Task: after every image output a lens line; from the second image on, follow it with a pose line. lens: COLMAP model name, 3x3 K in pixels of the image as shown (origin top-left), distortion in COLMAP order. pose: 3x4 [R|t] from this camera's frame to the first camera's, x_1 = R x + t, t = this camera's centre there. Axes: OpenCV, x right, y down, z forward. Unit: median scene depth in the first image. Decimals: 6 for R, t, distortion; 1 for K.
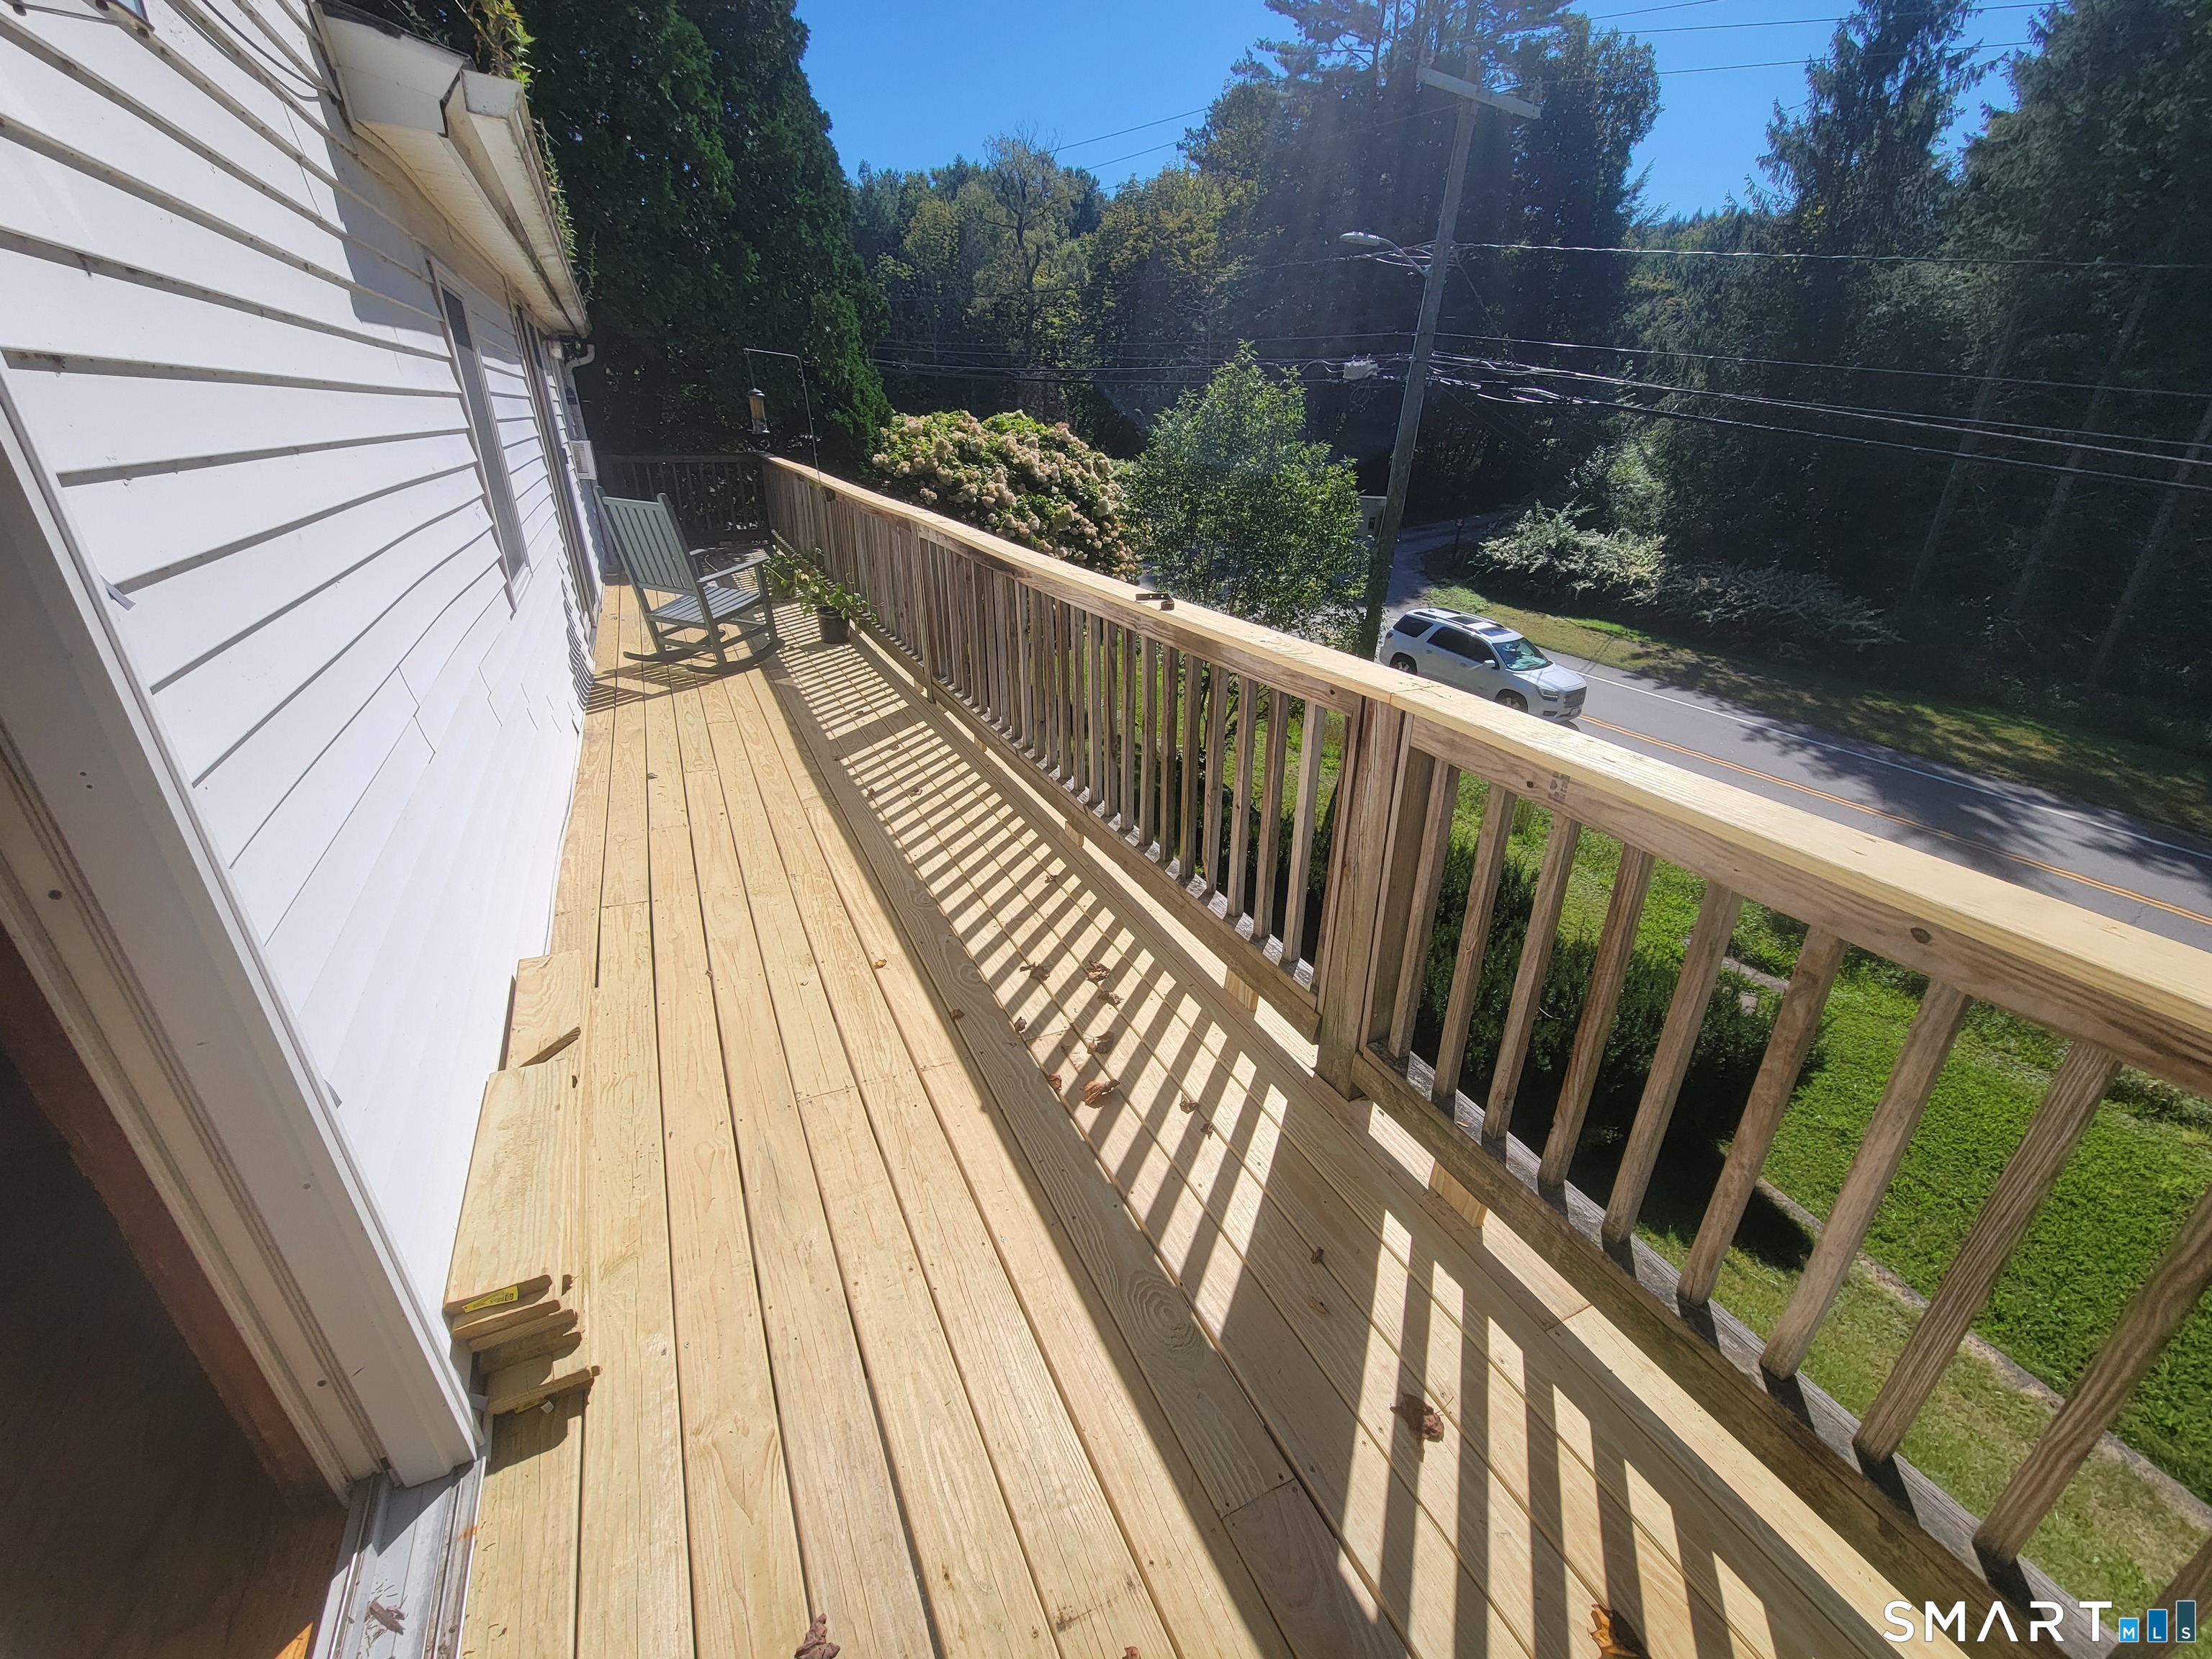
lens RADIAL K [[901.1, 0, 1111.0], [0, 901.1, 833.7], [0, 0, 1]] dist [0.001915, -0.001072]
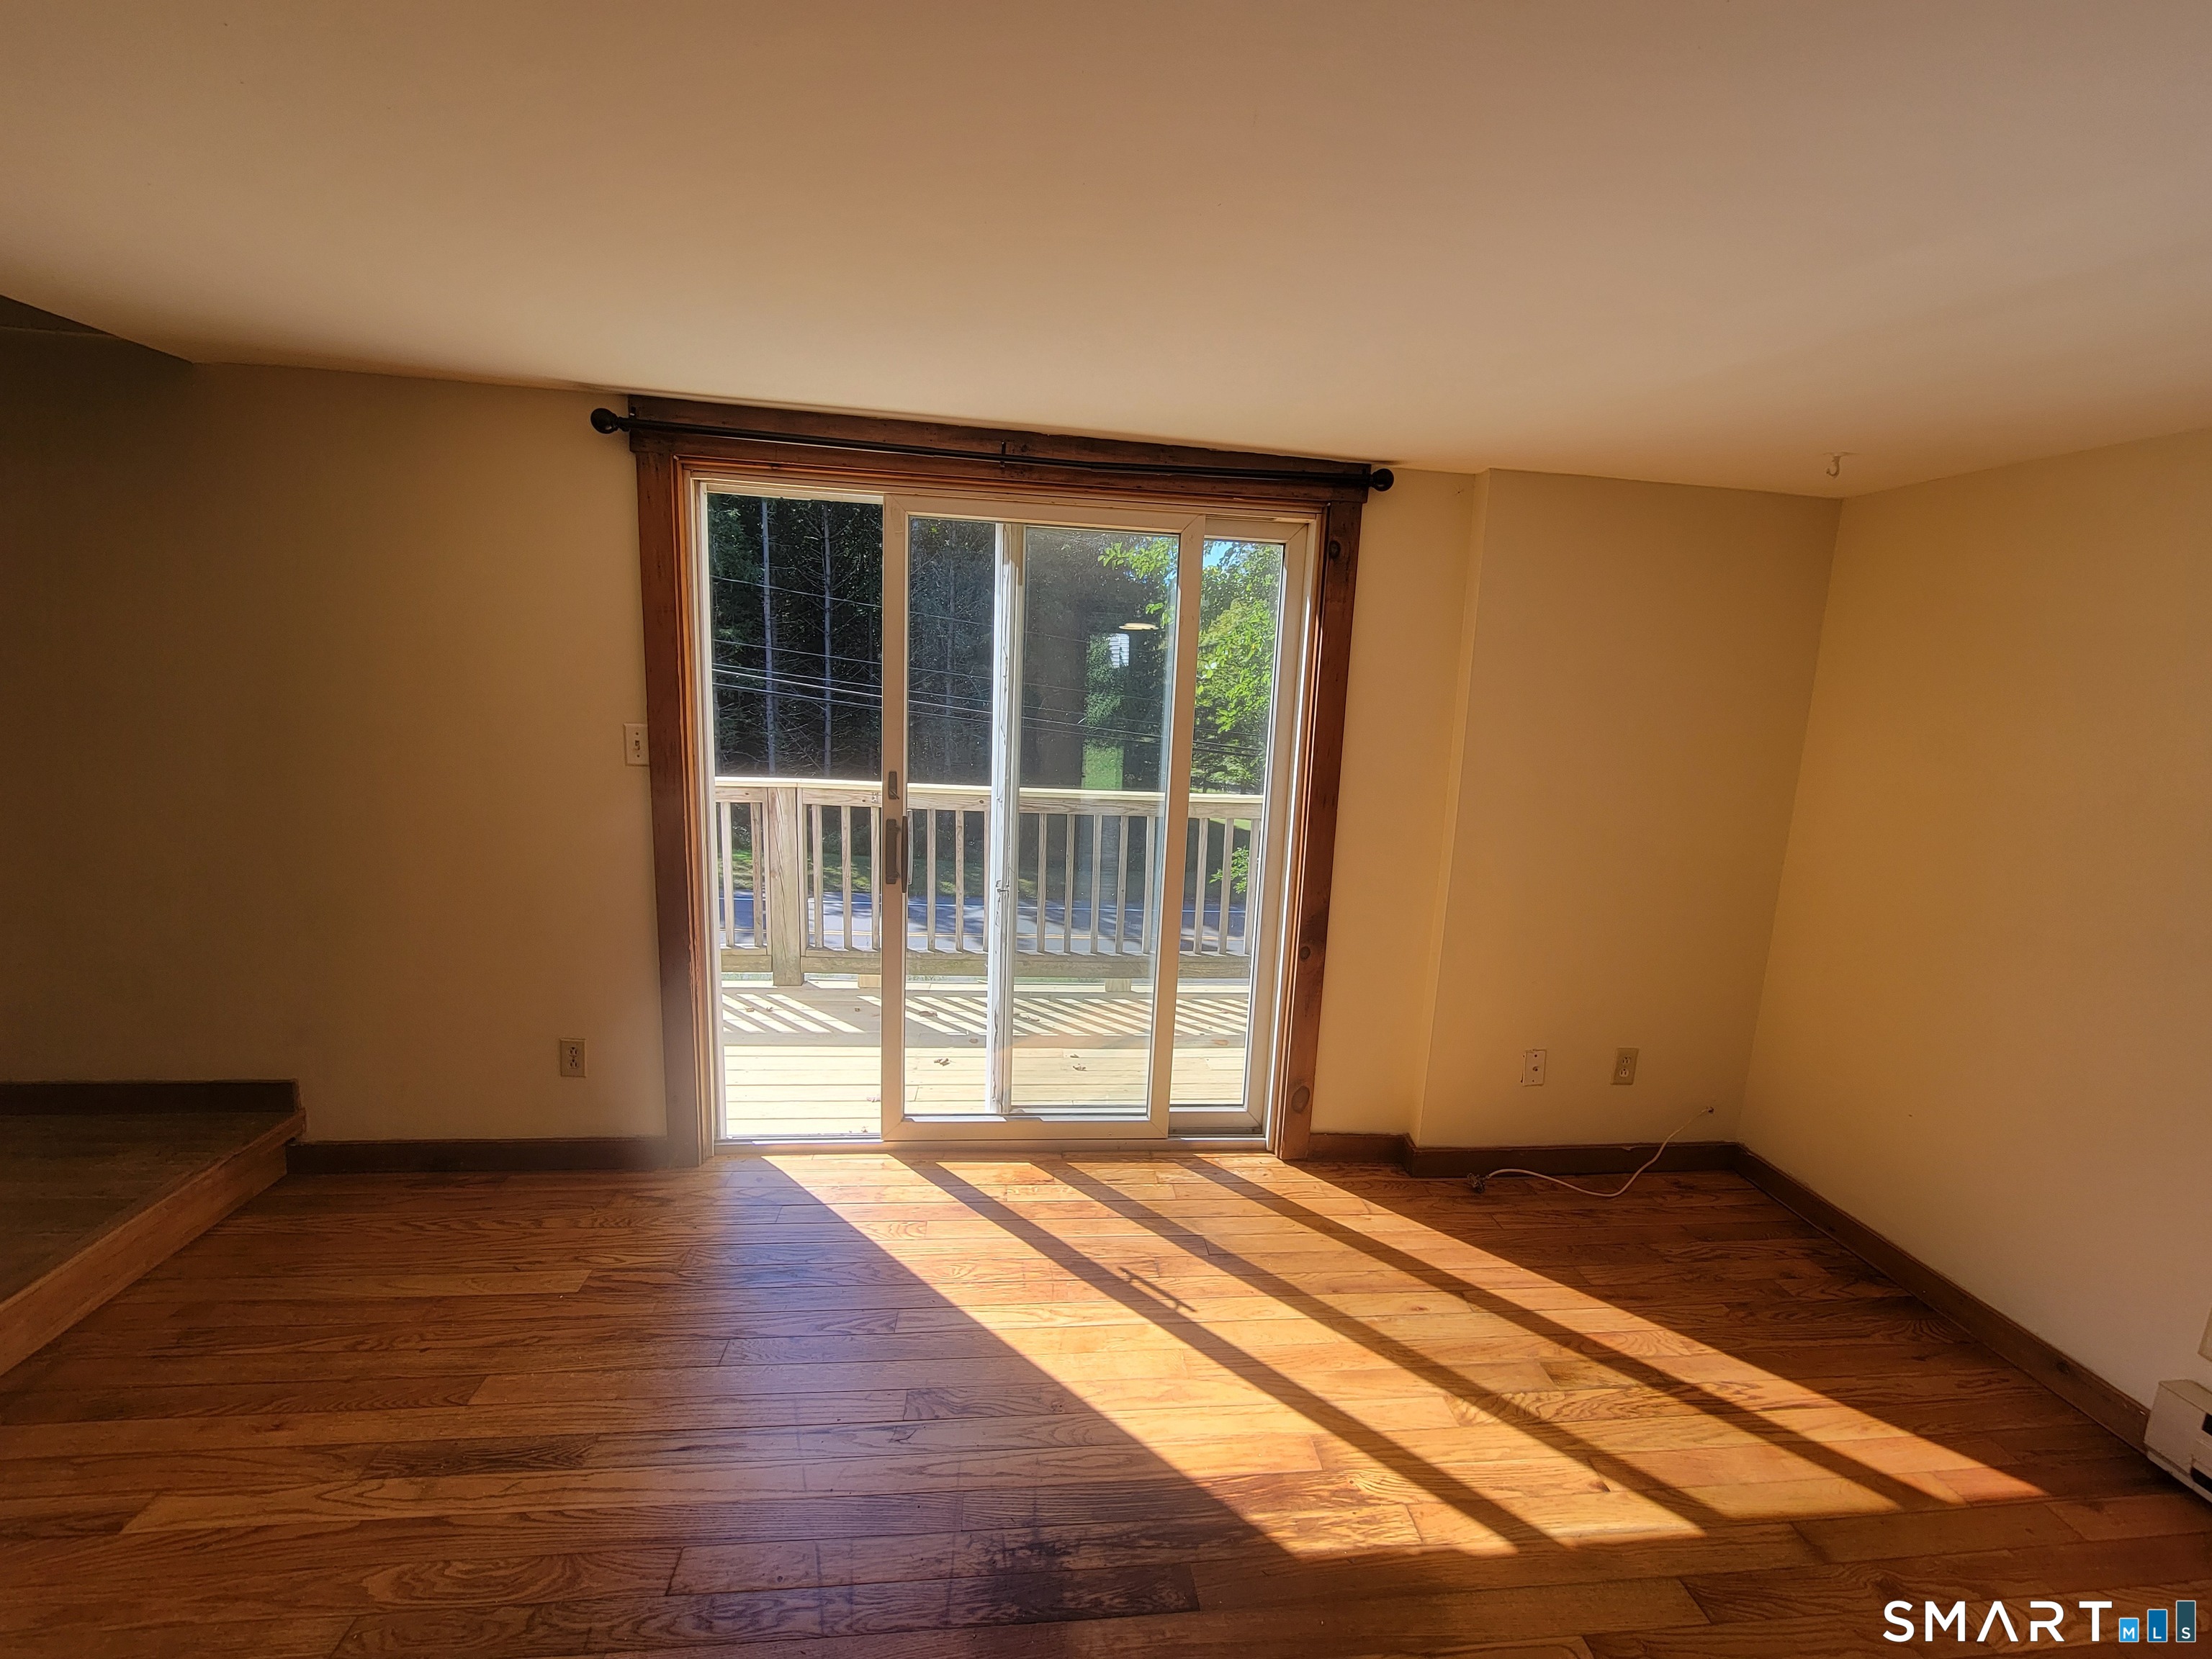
lens RADIAL K [[901.1, 0, 1111.0], [0, 901.1, 833.7], [0, 0, 1]] dist [0.001915, -0.001072]
pose [[0.343089, -0.145804, 0.927918, -1.359851], [0.354894, 0.934776, 0.015663, 0.194518], [-0.869678, 0.323938, 0.372456, -0.491119]]
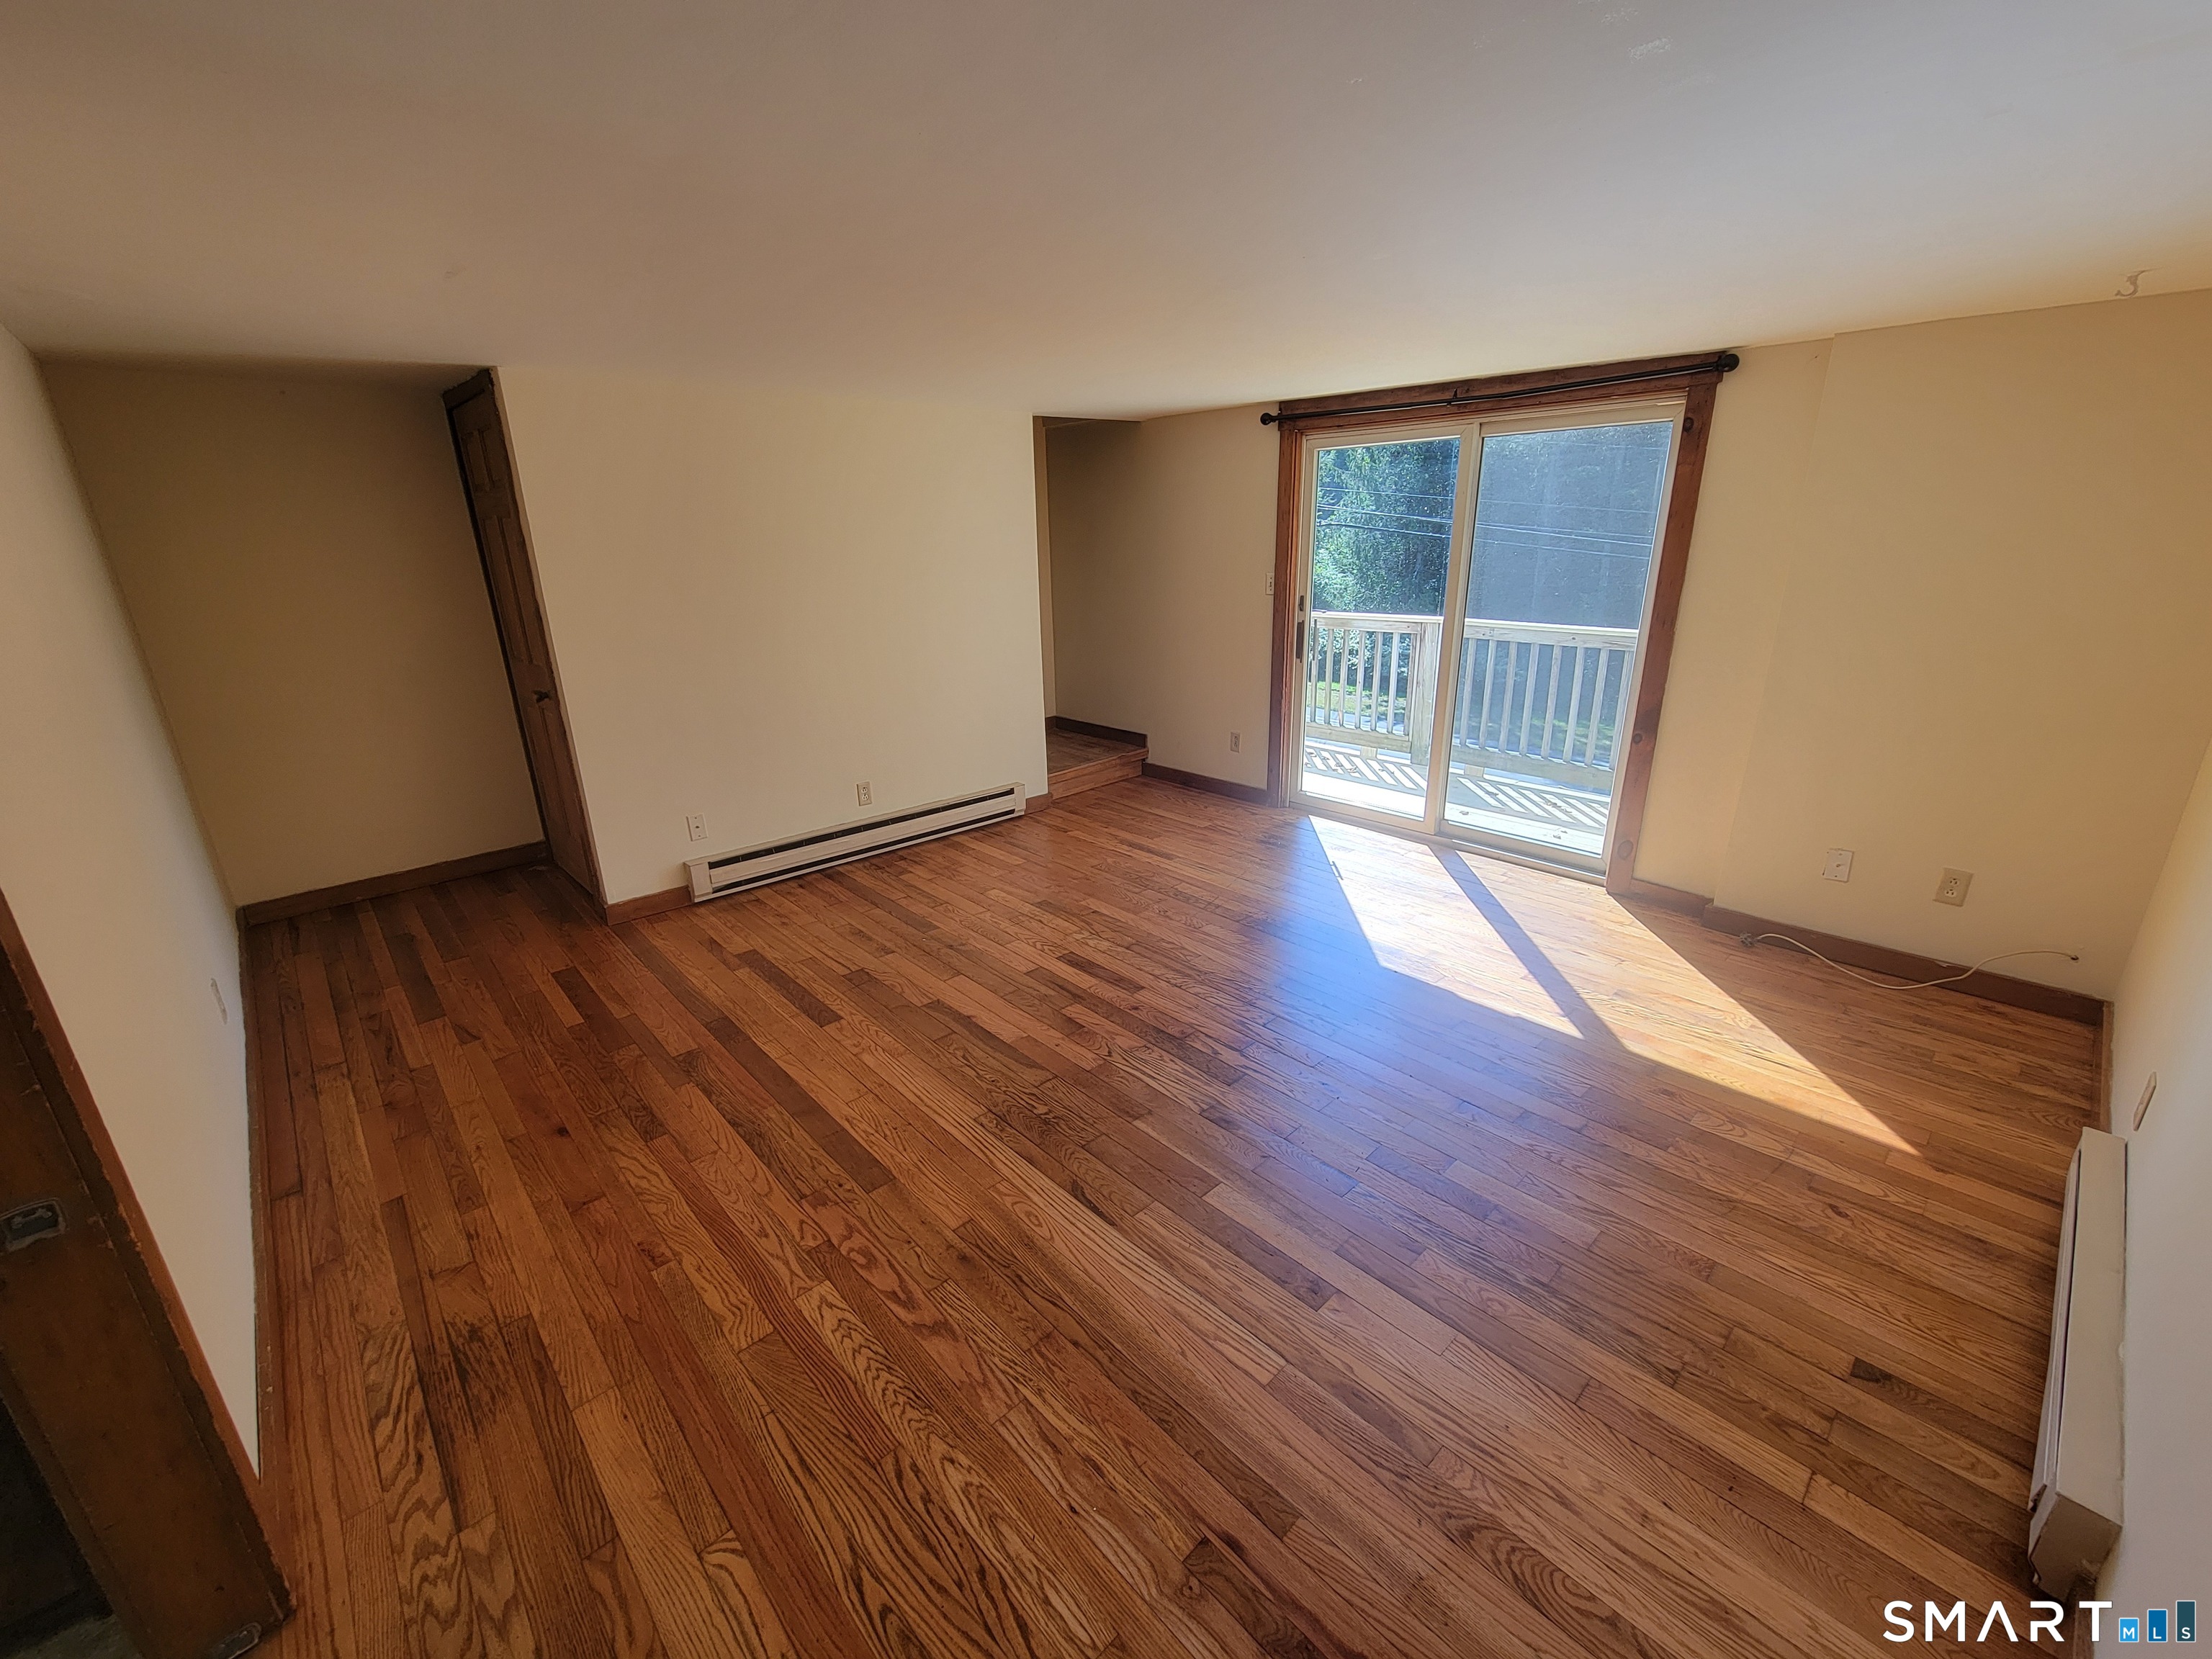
lens RADIAL K [[901.1, 0, 1111.0], [0, 901.1, 833.7], [0, 0, 1]] dist [0.001915, -0.001072]
pose [[0.956915, -0.112258, 0.267790, -1.541690], [0.141558, 0.985582, -0.092681, 0.644007], [-0.253525, 0.126596, 0.959009, -1.525046]]
